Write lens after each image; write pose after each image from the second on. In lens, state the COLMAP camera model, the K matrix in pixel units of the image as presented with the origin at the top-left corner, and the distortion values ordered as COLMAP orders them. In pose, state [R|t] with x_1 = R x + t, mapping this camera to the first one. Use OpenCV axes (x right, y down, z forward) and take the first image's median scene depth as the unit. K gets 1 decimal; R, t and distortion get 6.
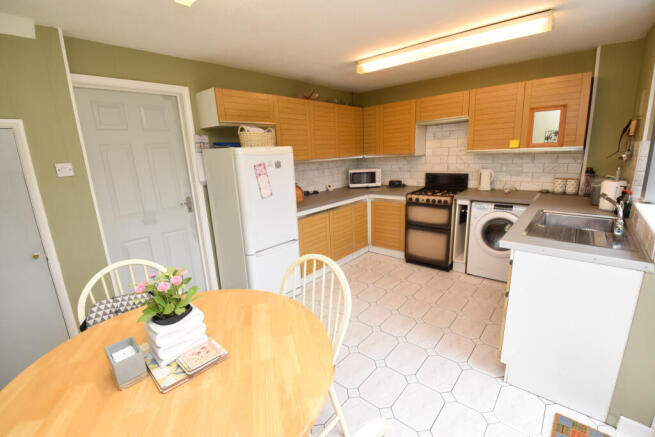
lens RADIAL K [[280.6, 0, 327.5], [0, 280.6, 218.5], [0, 0, 1]] dist [-0.041476, -0.000712]
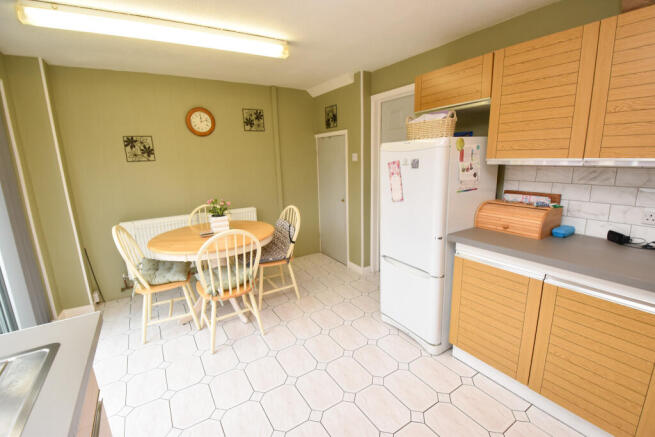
lens RADIAL K [[280.6, 0, 327.5], [0, 280.6, 218.5], [0, 0, 1]] dist [-0.041476, -0.000712]
pose [[-0.279095, 0.246899, -0.927980, 0.646031], [-0.179248, 0.936000, 0.302943, -0.249856], [0.943386, 0.250888, -0.216977, 1.015902]]
